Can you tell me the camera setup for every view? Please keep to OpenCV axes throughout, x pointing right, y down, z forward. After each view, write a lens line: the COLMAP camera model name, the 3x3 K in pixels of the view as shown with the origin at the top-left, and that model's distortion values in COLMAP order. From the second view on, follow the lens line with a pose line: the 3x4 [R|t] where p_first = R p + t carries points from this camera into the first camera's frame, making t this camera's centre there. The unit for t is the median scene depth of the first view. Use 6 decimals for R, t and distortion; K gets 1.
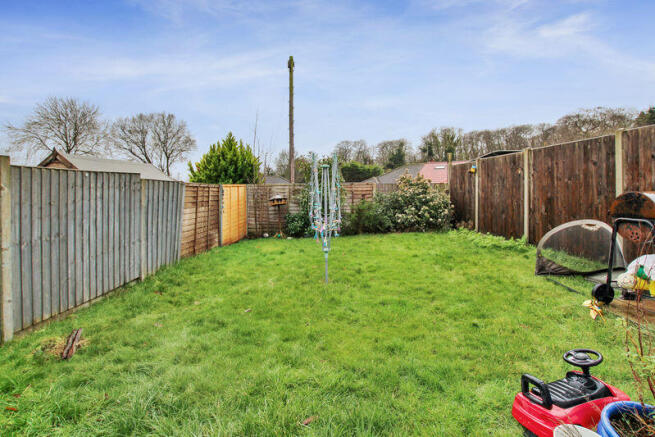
lens RADIAL K [[325.7, 0, 324.4], [0, 325.7, 184.4], [0, 0, 1]] dist [-0.030410, 0.000499]
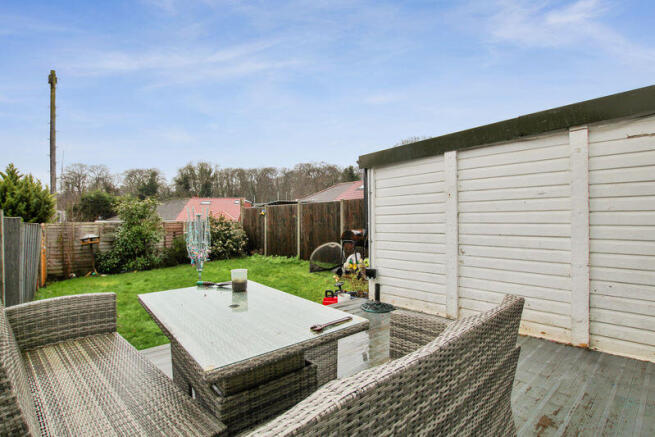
lens RADIAL K [[325.7, 0, 324.4], [0, 325.7, 184.4], [0, 0, 1]] dist [-0.030410, 0.000499]
pose [[0.750002, 0.069556, 0.657768, -0.287646], [-0.001368, 0.994616, -0.103617, -0.021127], [-0.661434, 0.076813, 0.746059, -0.268558]]
